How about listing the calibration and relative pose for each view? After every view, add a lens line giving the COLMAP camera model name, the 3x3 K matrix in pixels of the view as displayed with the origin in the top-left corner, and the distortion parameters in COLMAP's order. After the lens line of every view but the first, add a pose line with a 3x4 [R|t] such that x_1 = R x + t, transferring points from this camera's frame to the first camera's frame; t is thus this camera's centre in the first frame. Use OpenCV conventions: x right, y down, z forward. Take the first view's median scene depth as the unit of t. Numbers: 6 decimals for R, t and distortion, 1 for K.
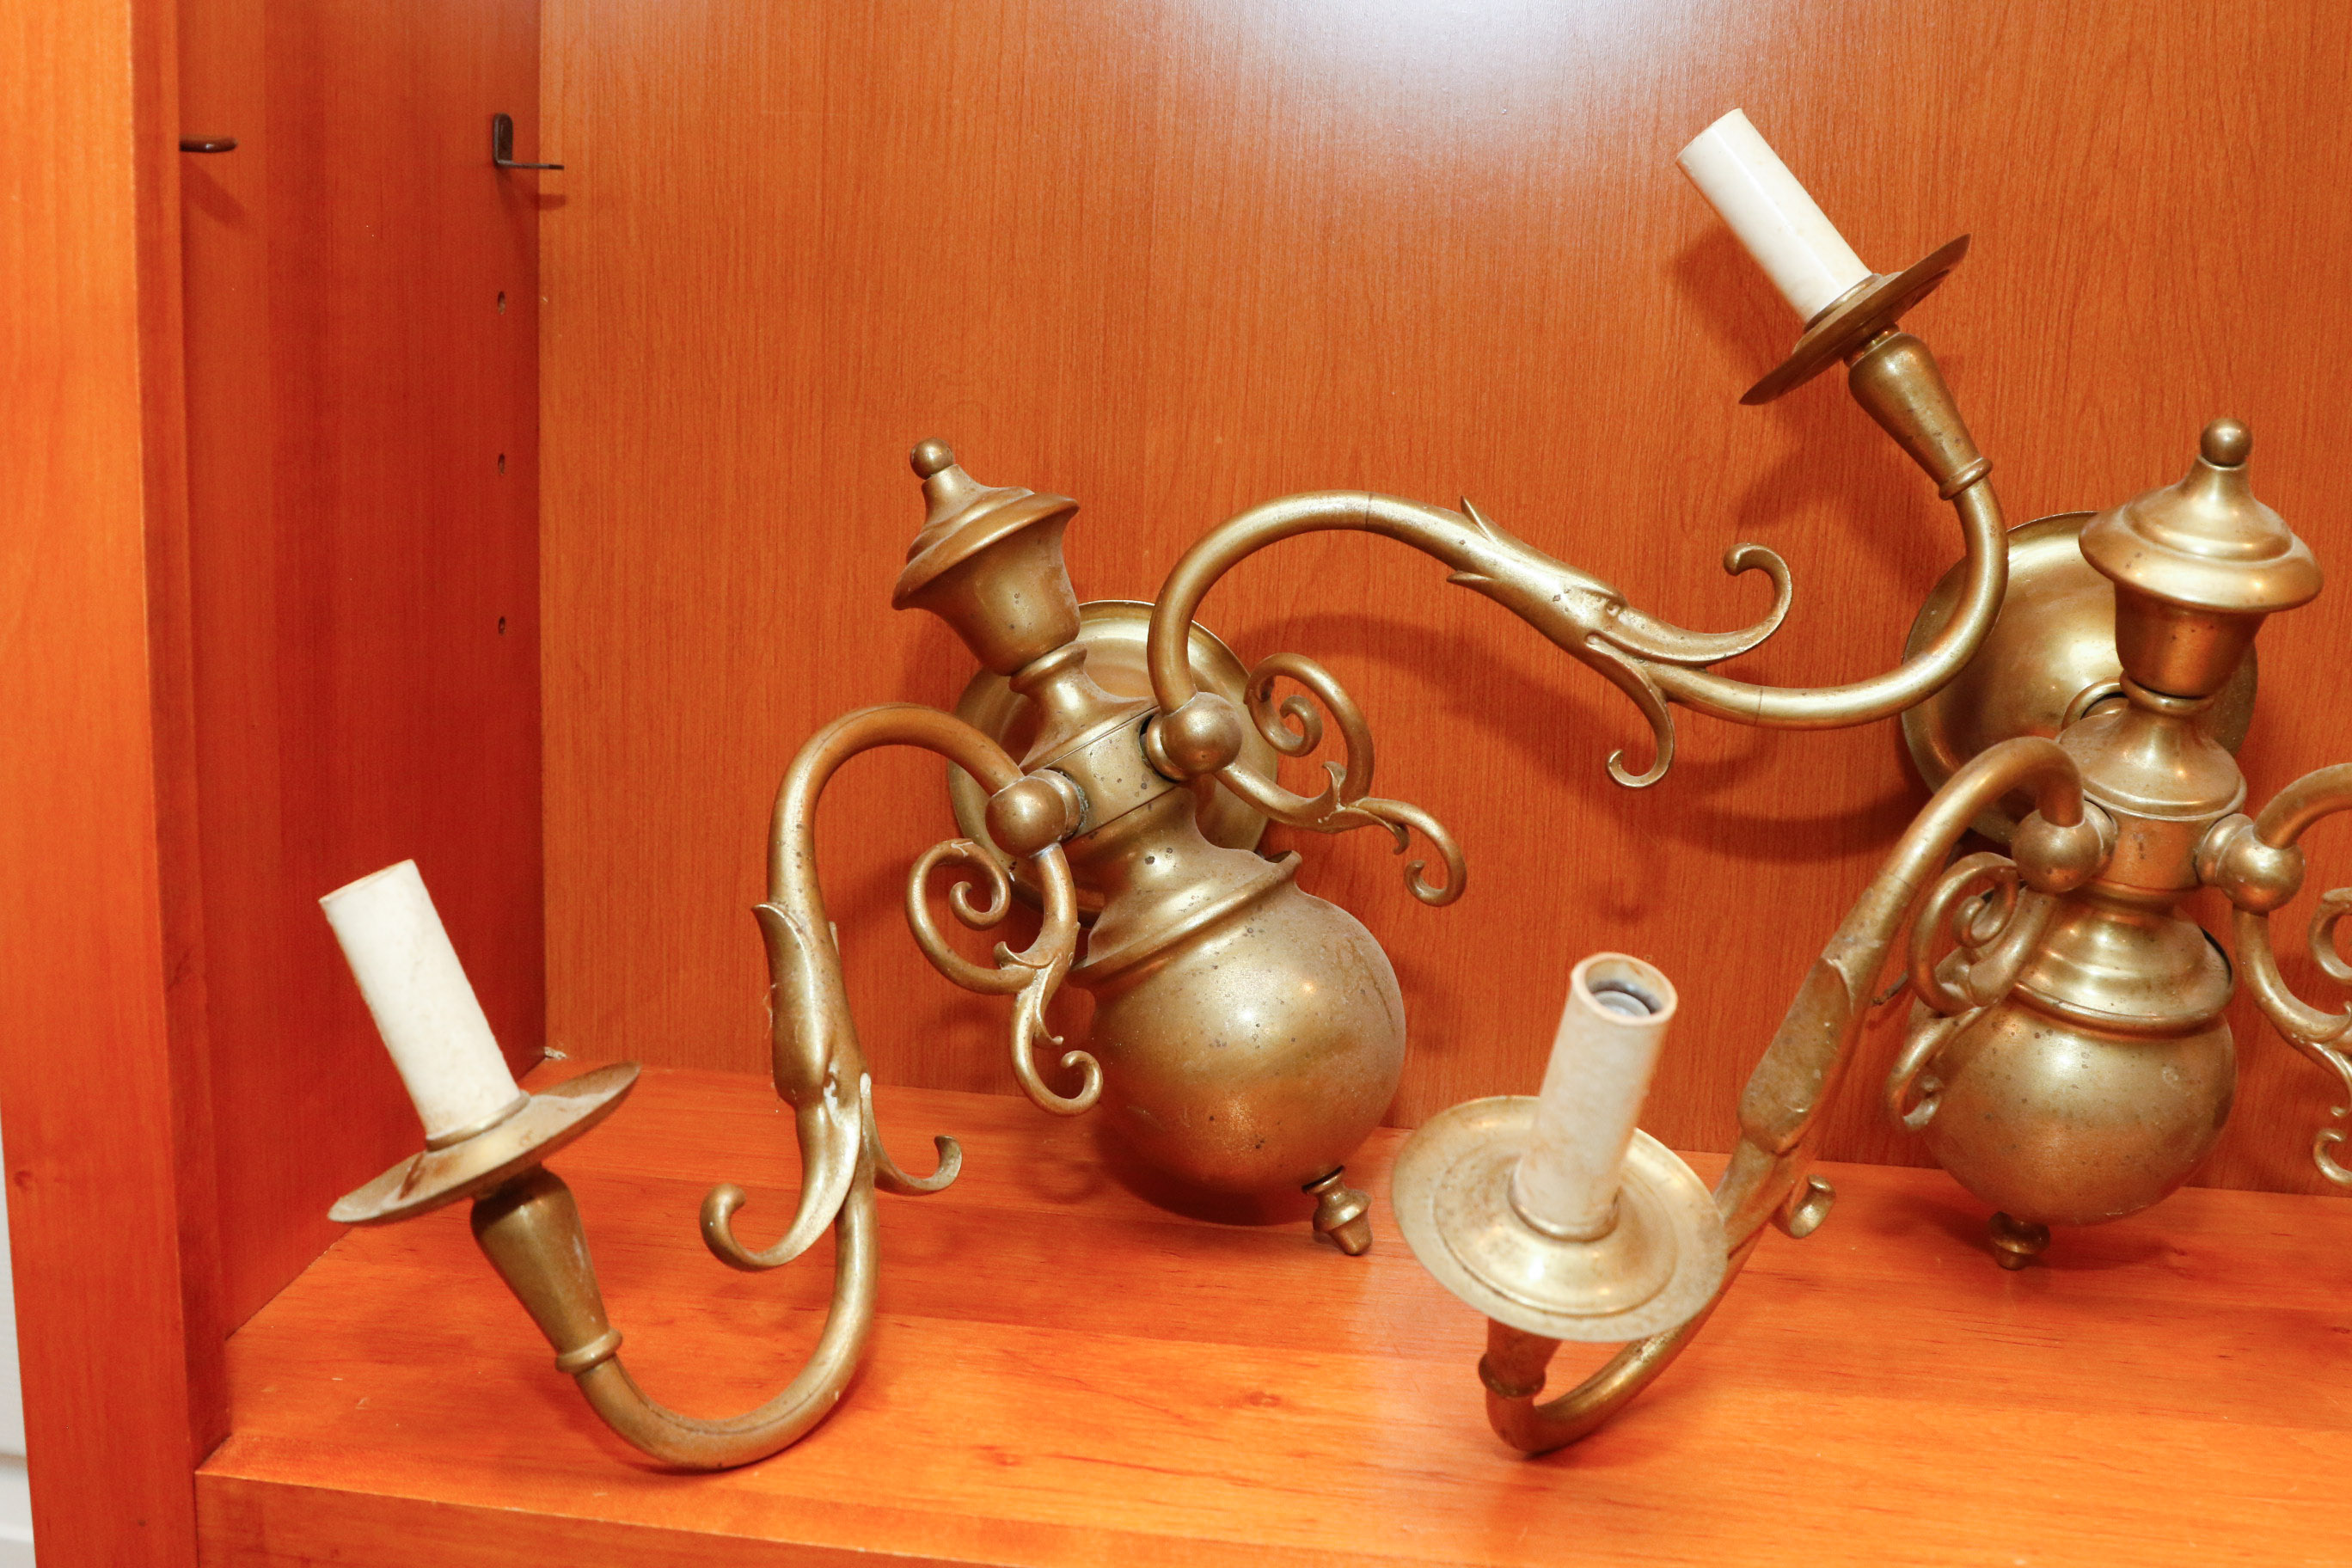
lens RADIAL K [[2572.3, 0, 1171.7], [0, 2572.3, 809.3], [0, 0, 1]] dist [-0.131214, 0.081113]
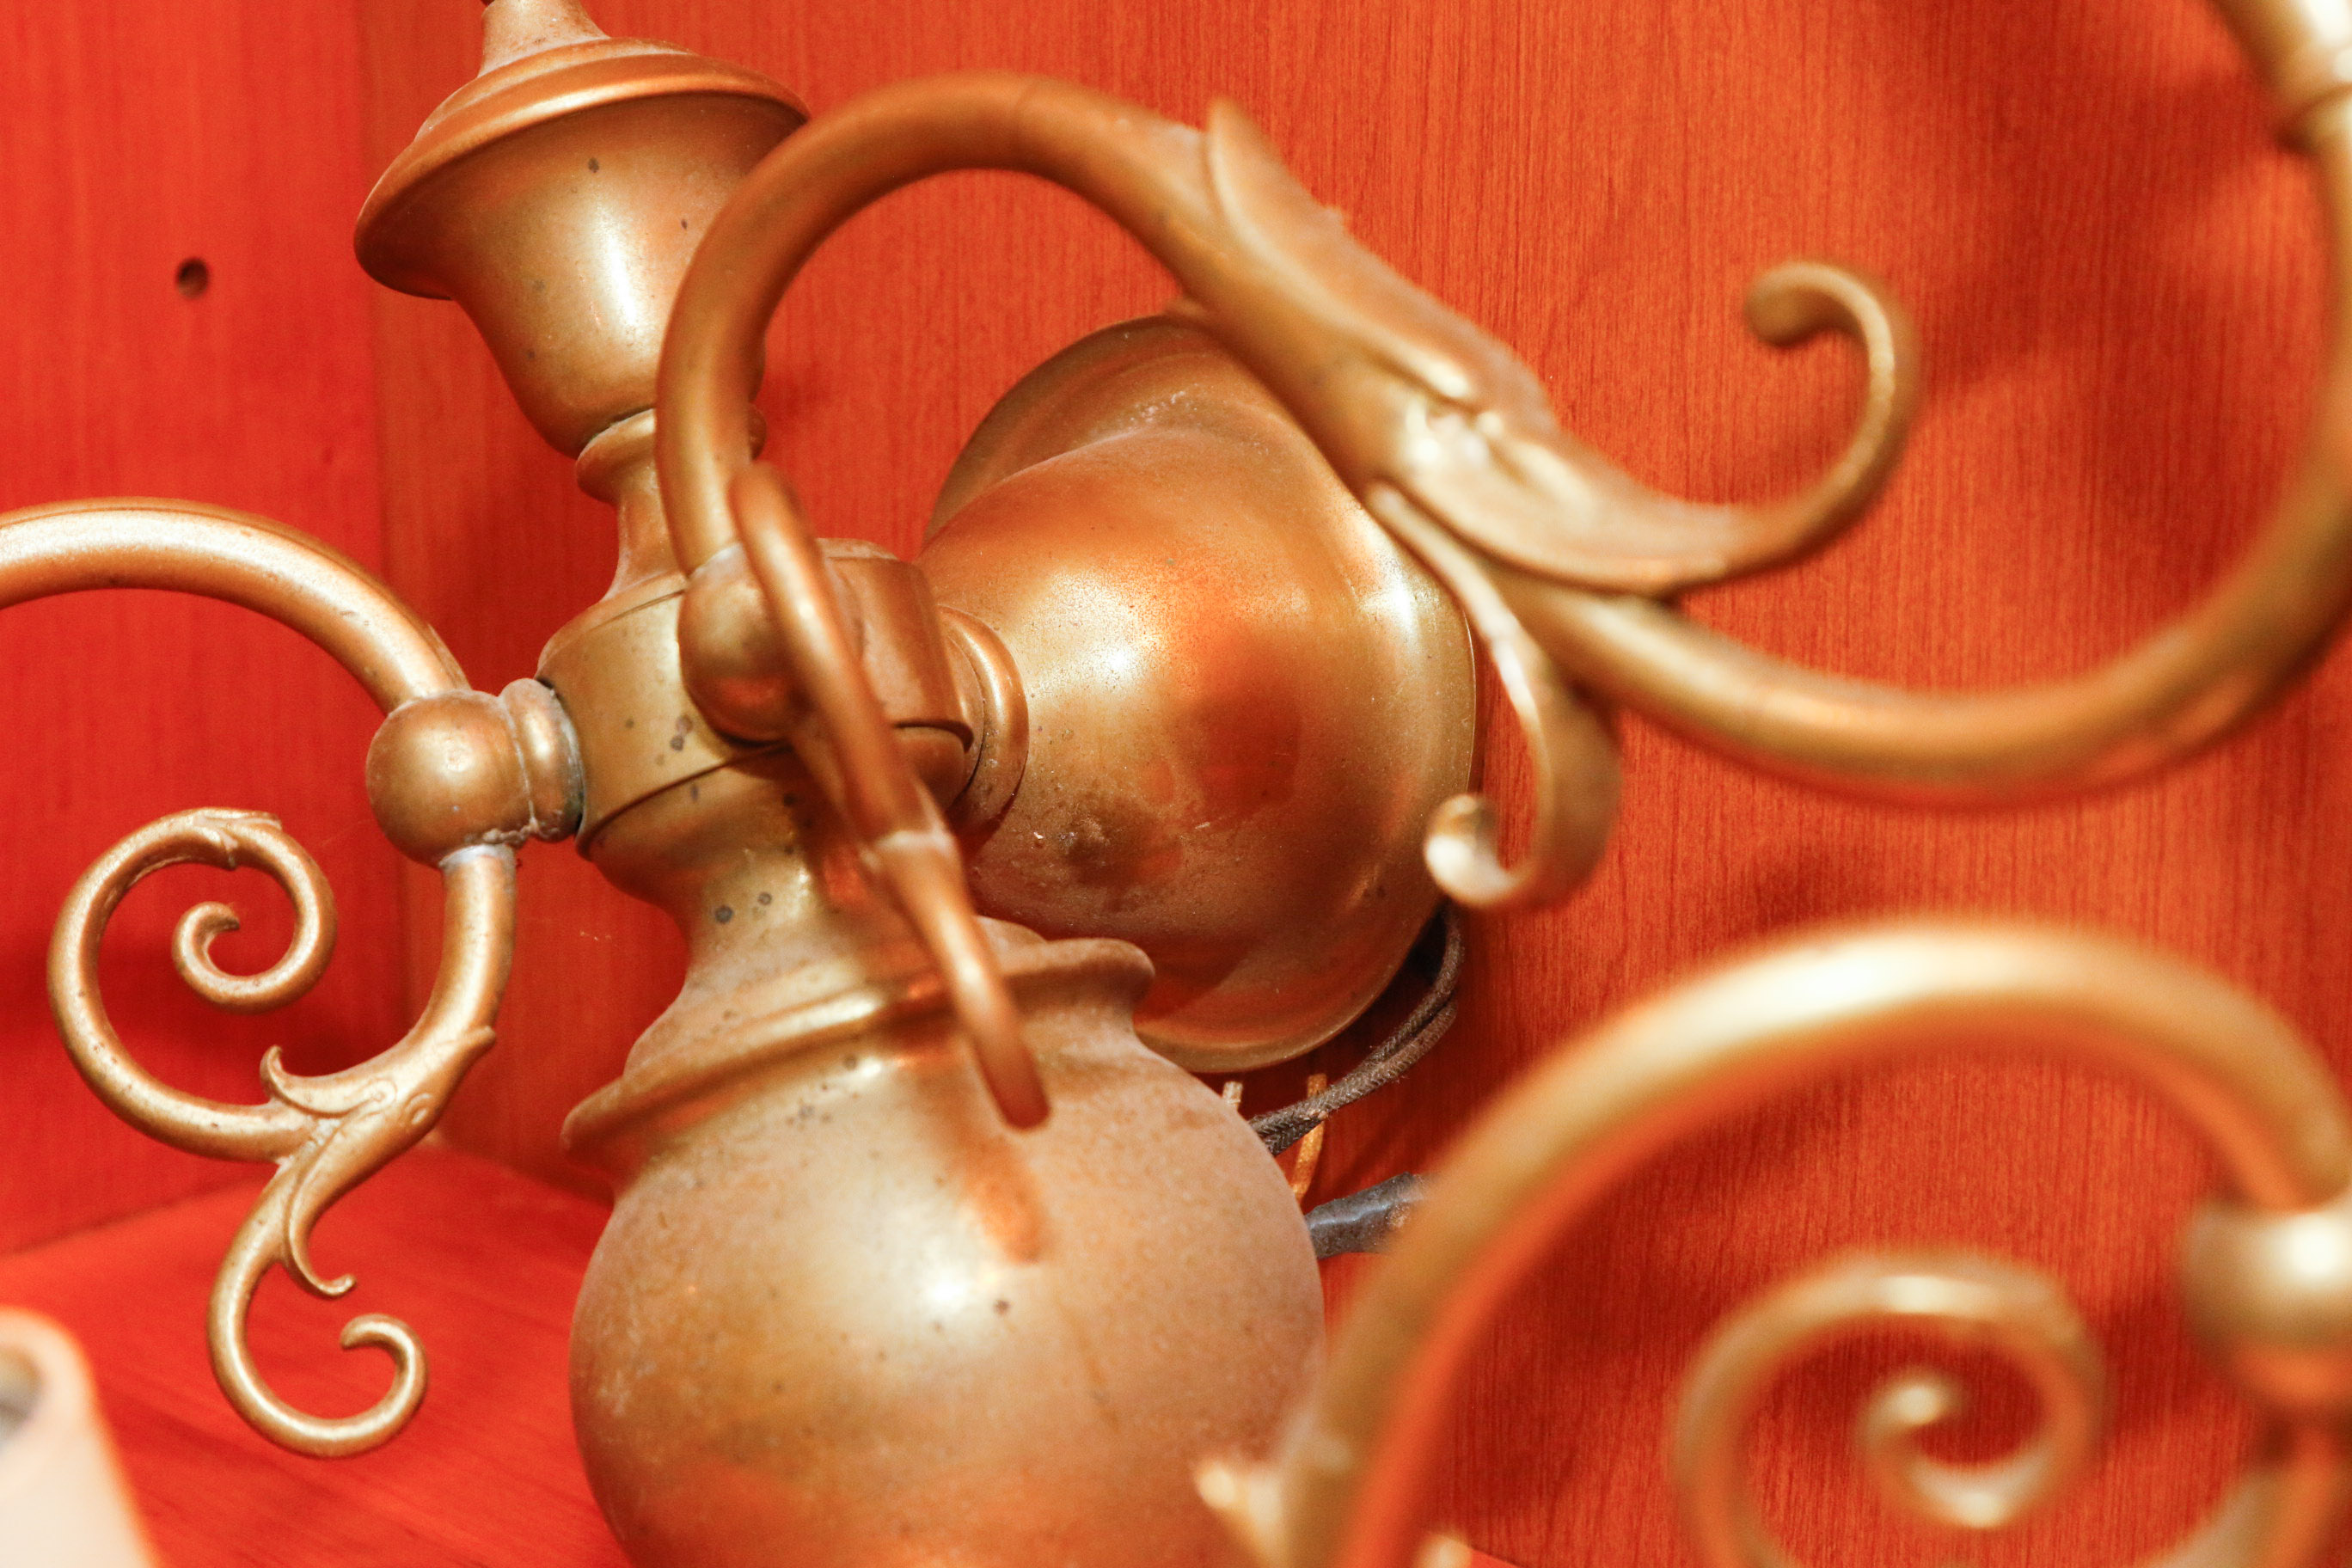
lens RADIAL K [[4849.5, 0, 1176.0], [0, 4849.5, 784.0], [0, 0, 1]] dist [0.048100, 0.559410]
pose [[0.793525, 0.124827, -0.595598, 0.562166], [-0.104693, 0.992146, 0.068452, -0.069087], [0.599465, 0.008037, 0.800361, 0.408961]]
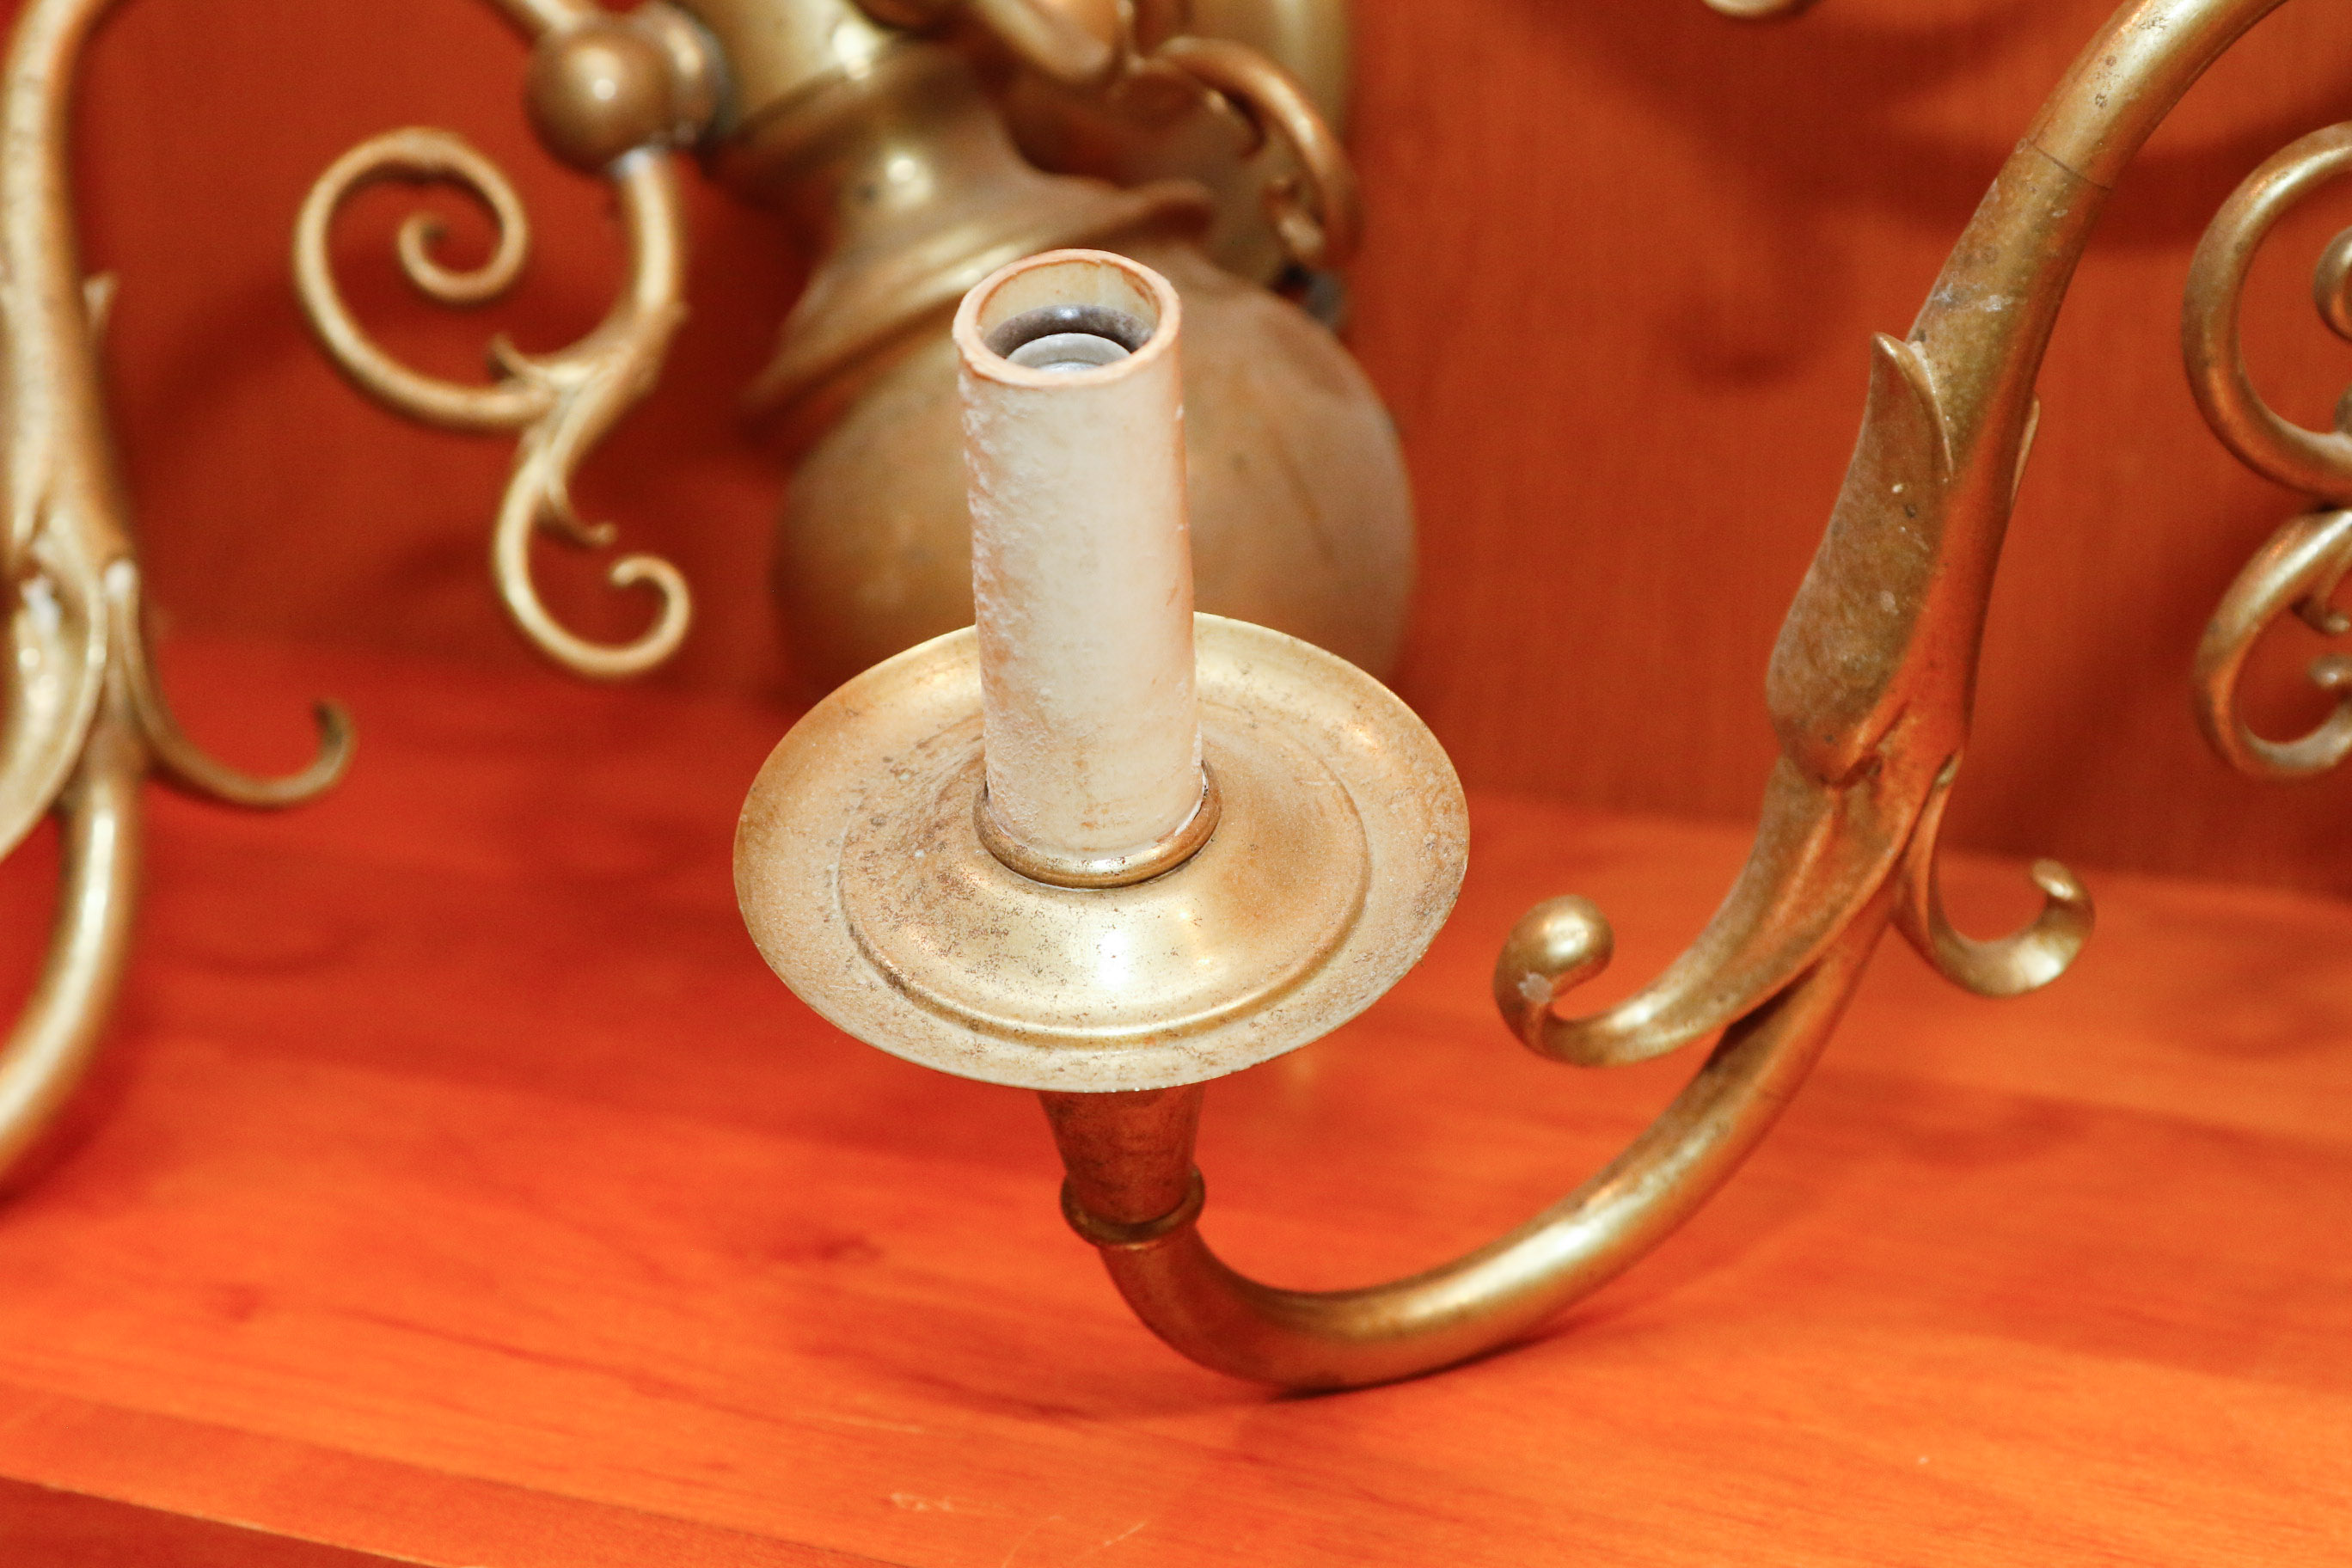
lens RADIAL K [[4849.5, 0, 1176.0], [0, 4849.5, 784.0], [0, 0, 1]] dist [0.048100, 0.559410]
pose [[0.950826, 0.040578, -0.307057, 0.355682], [-0.019790, 0.997314, 0.070516, 0.069586], [0.309094, -0.060972, 0.949075, 0.129340]]
